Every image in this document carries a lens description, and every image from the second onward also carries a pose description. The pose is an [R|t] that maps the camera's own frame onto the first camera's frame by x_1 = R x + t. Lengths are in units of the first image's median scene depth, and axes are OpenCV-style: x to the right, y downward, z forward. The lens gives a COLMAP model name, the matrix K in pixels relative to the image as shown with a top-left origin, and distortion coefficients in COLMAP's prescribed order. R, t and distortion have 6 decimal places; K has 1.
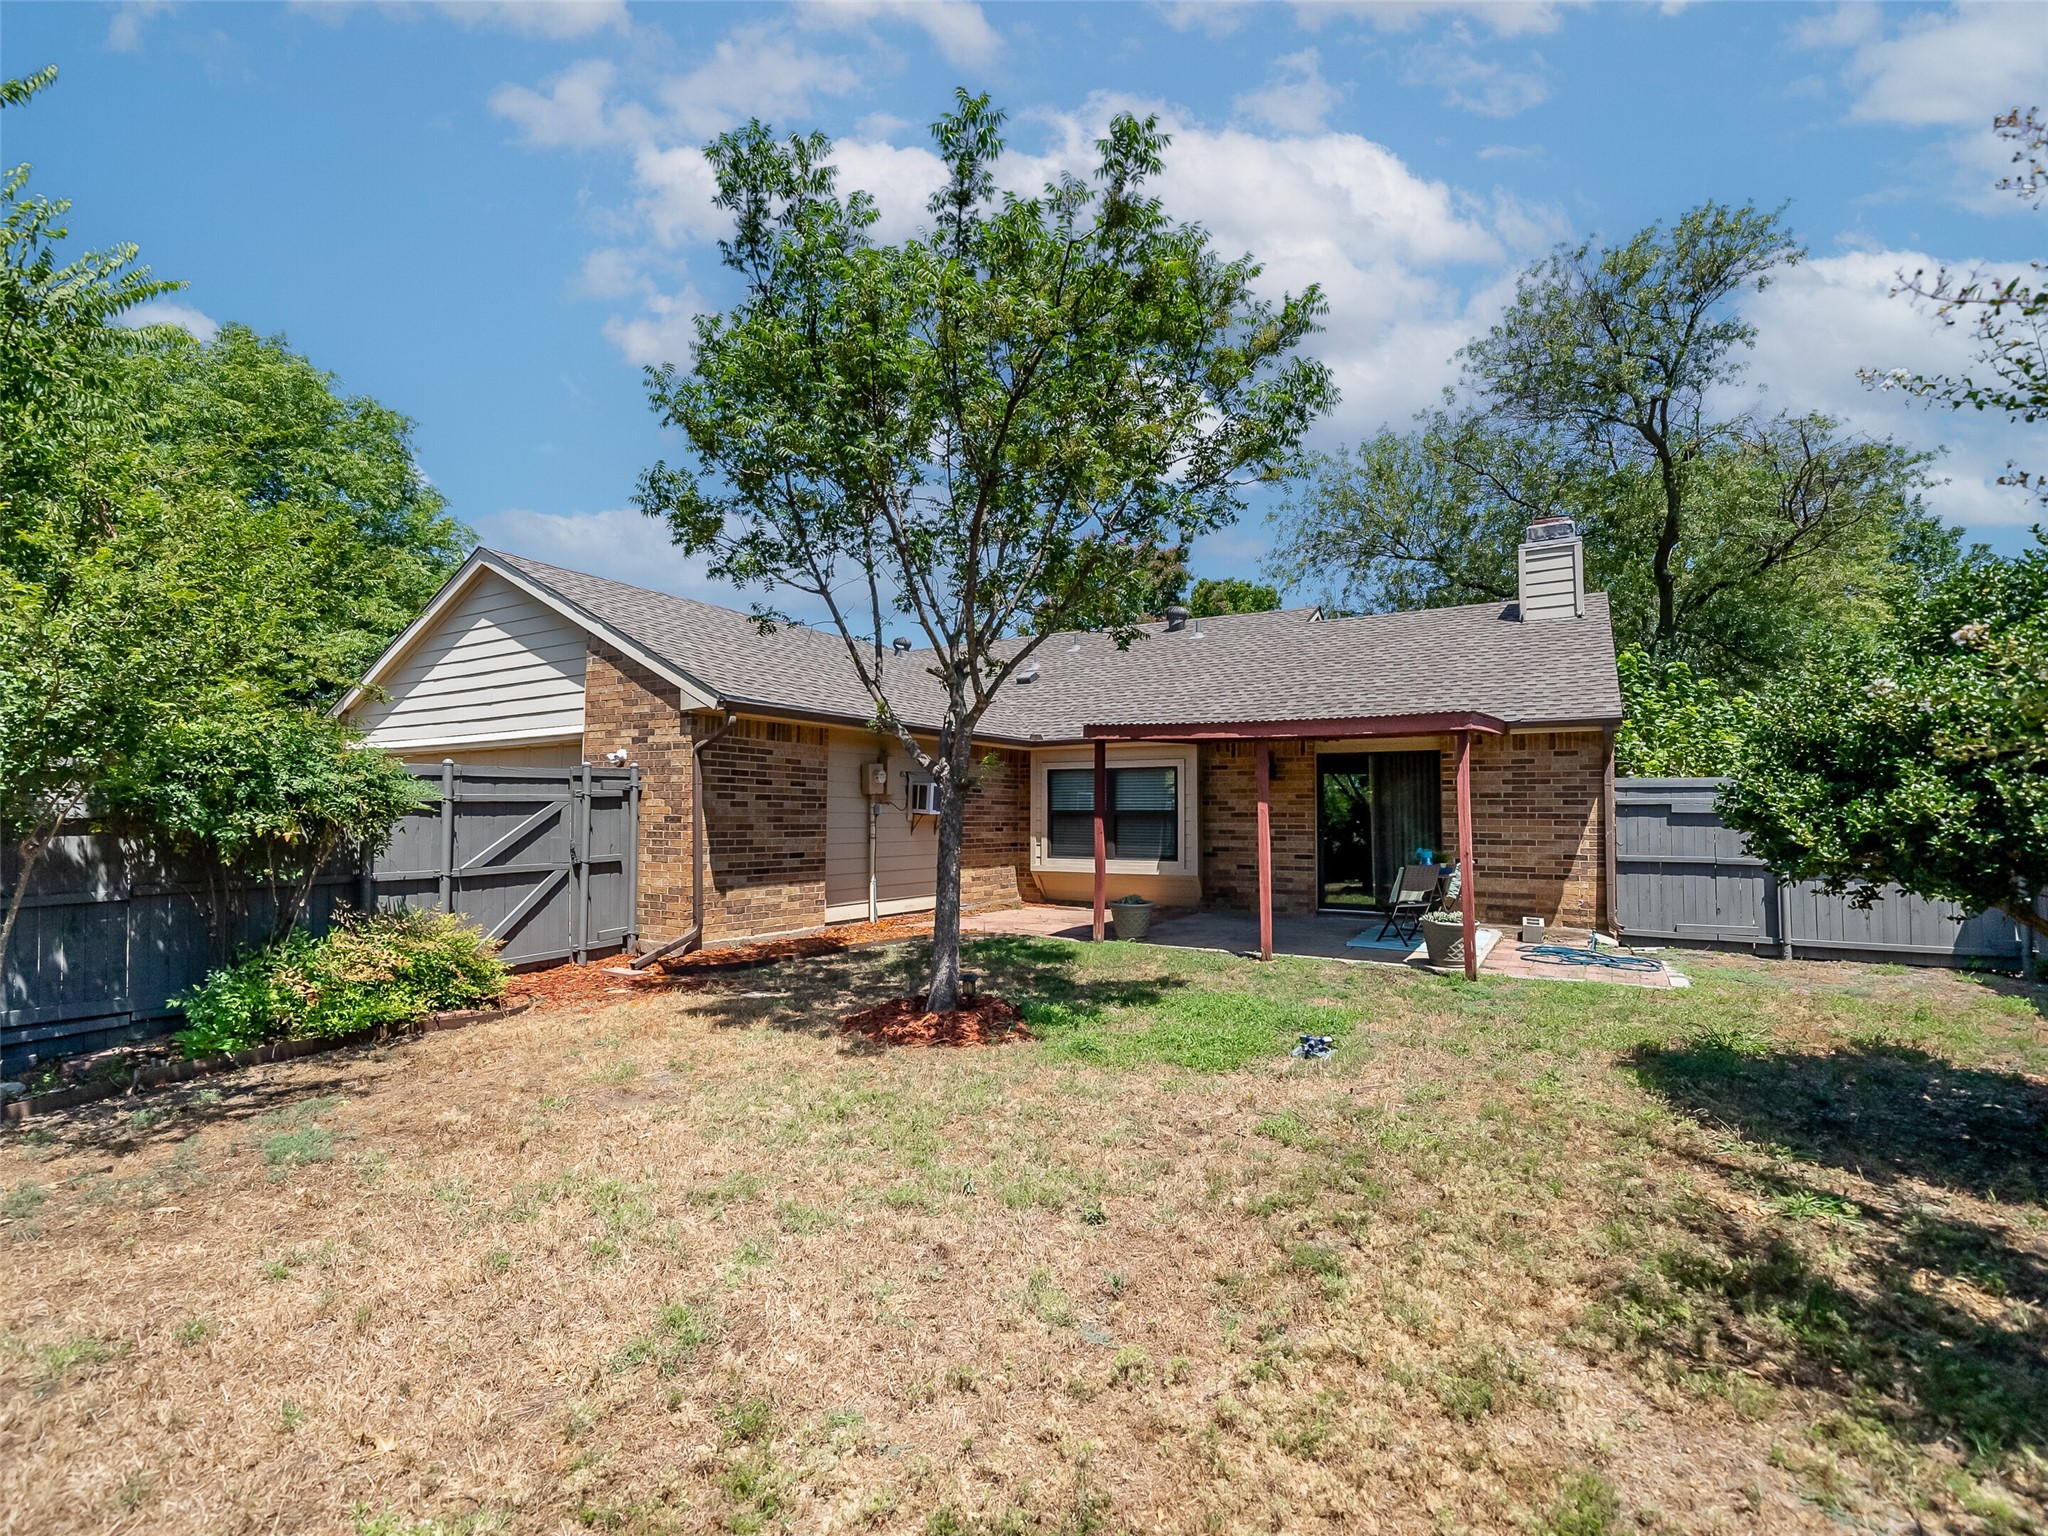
lens RADIAL K [[957.1, 0, 1024.0], [0, 957.1, 768.0], [0, 0, 1]] dist [-0.002145, -0.000287]
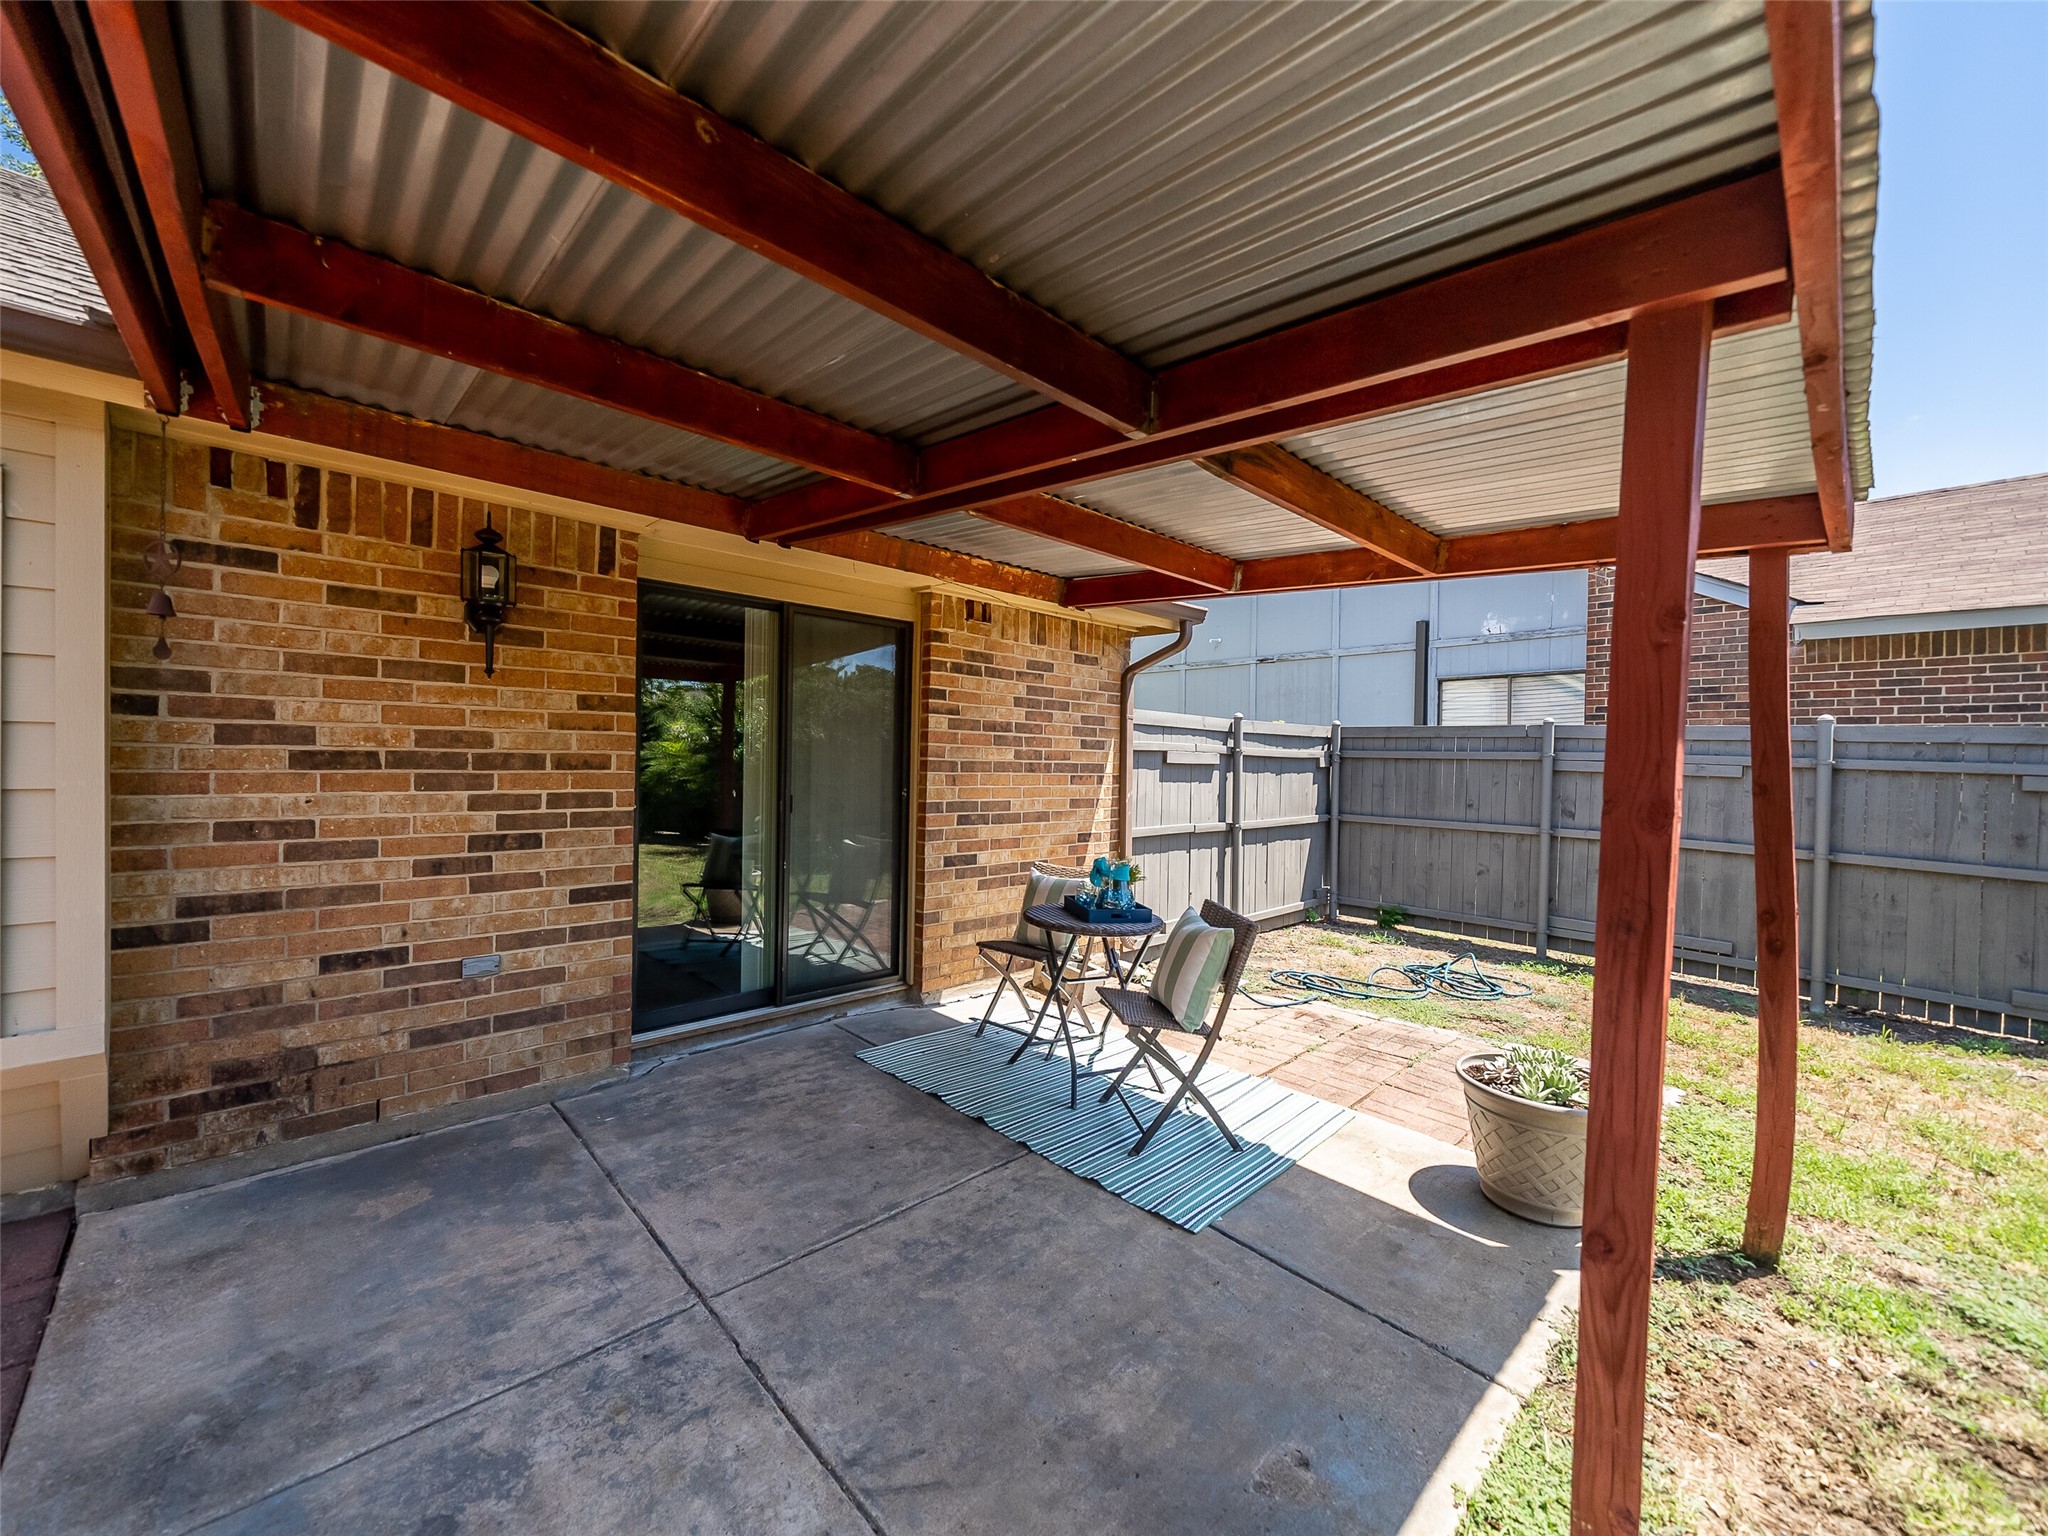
lens RADIAL K [[821.6, 0, 1020.3], [0, 821.6, 763.2], [0, 0, 1]] dist [-0.003838, -0.000015]
pose [[0.255614, -0.007981, 0.966746, 0.073394], [-0.071463, 0.997074, 0.027127, 0.036808], [-0.964134, -0.076020, 0.254296, 0.914830]]
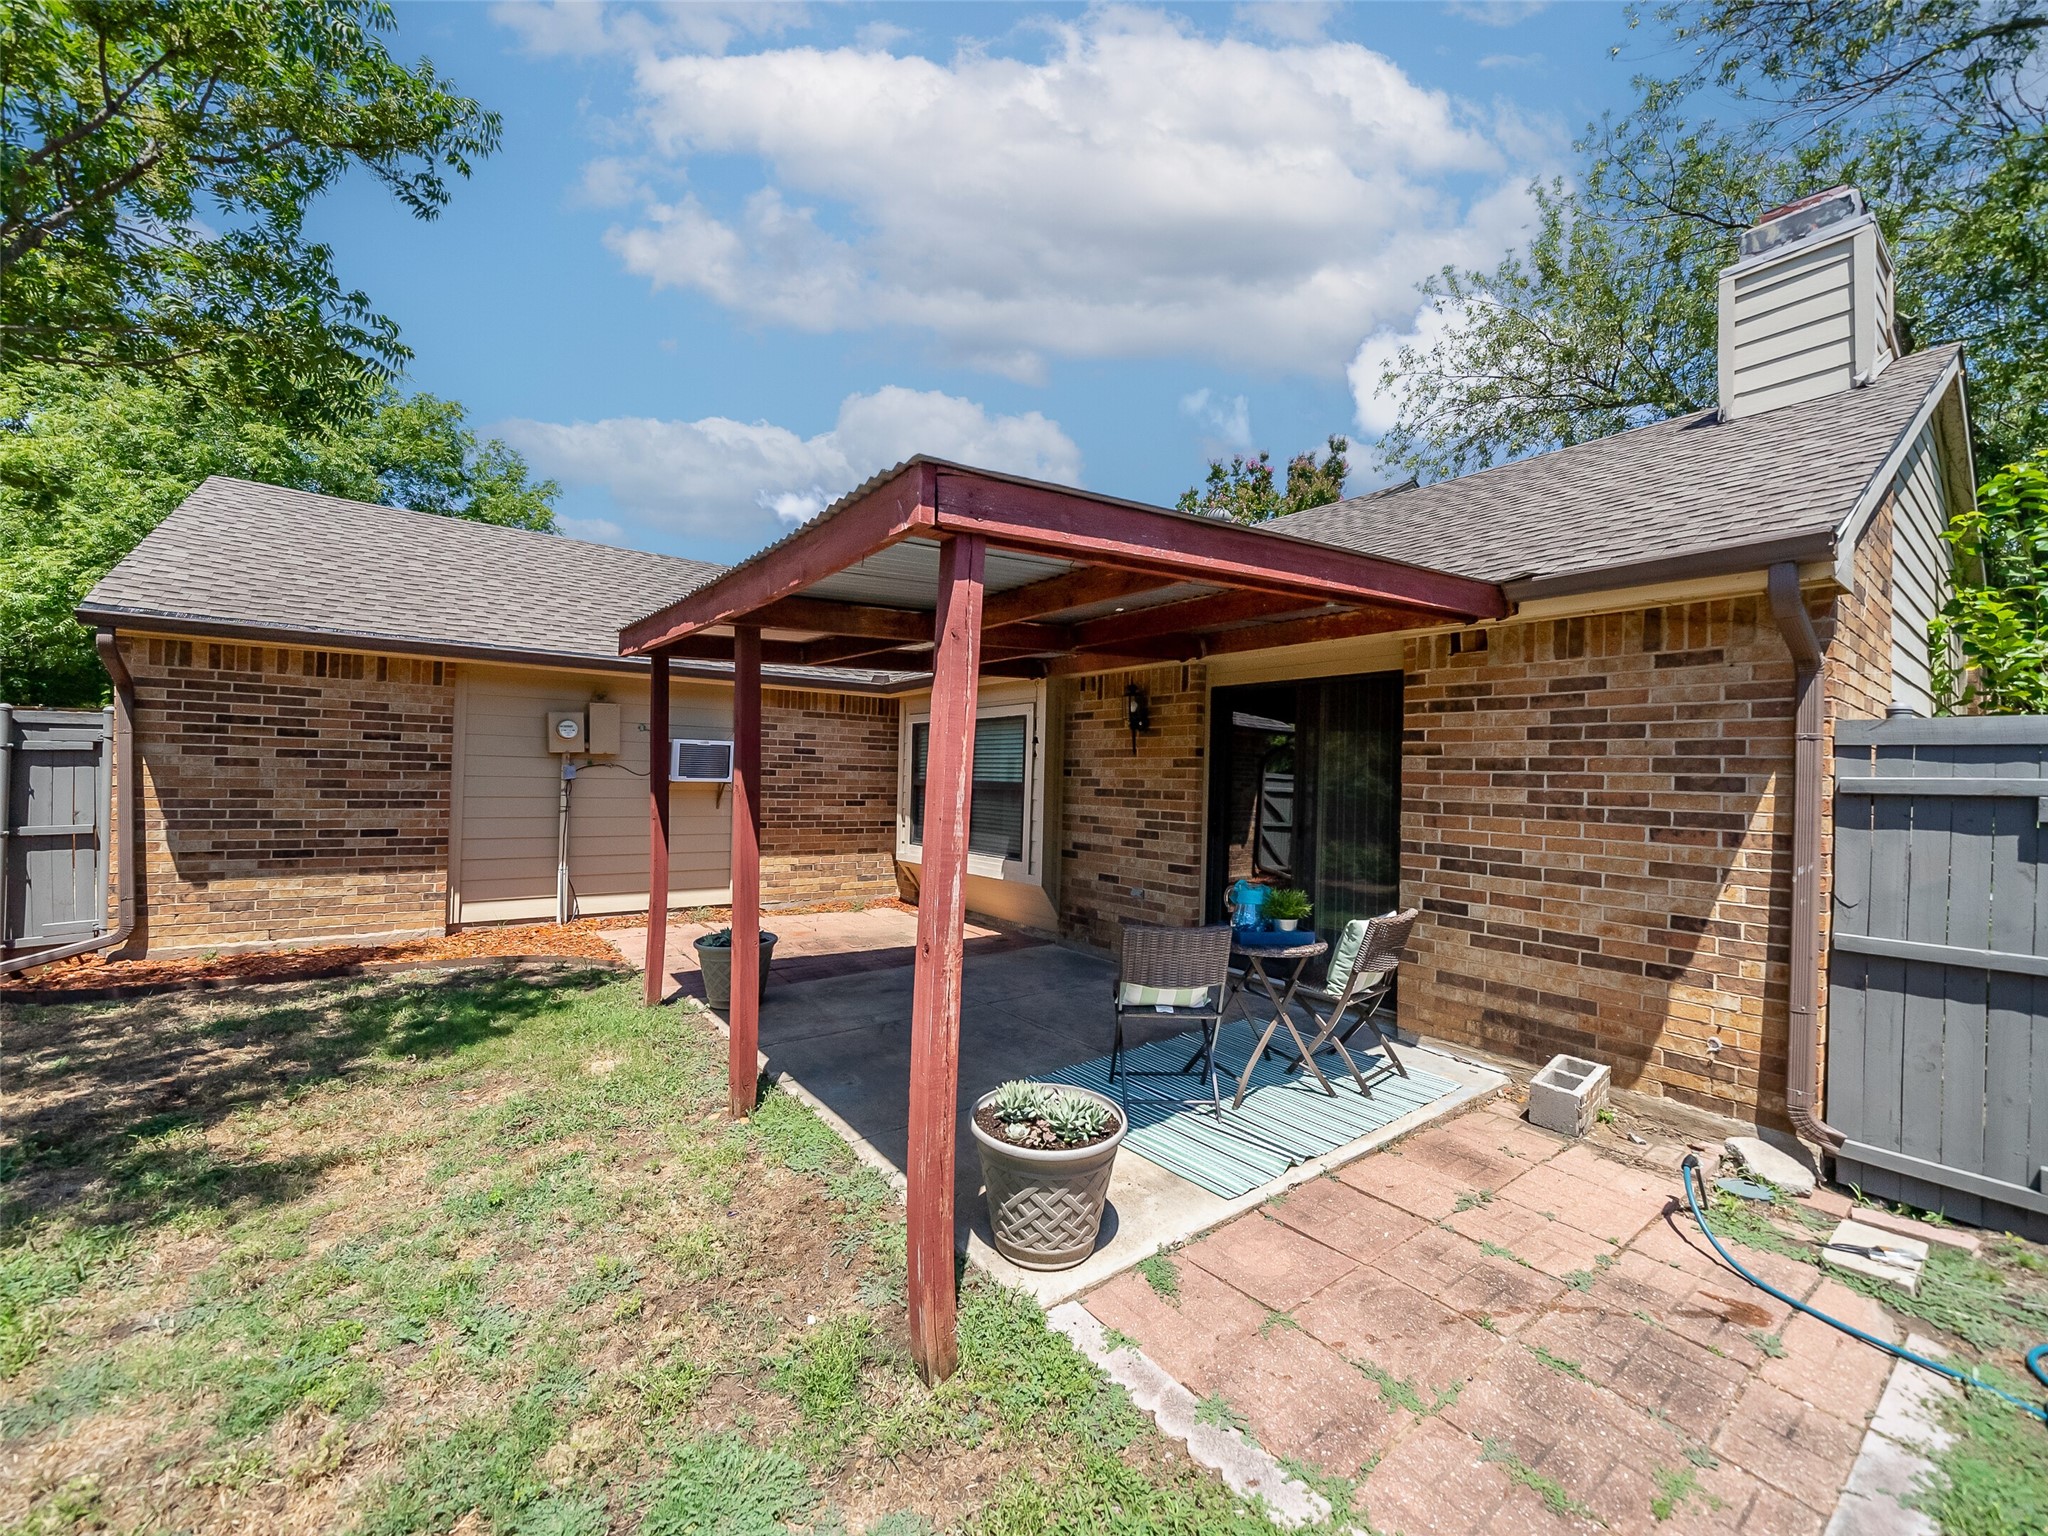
lens RADIAL K [[821.6, 0, 1020.3], [0, 821.6, 763.2], [0, 0, 1]] dist [-0.003838, -0.000015]
pose [[0.923626, 0.011580, -0.383120, 0.446565], [-0.000785, 0.999599, 0.028321, 0.018267], [0.383295, -0.025857, 0.923264, 0.588794]]
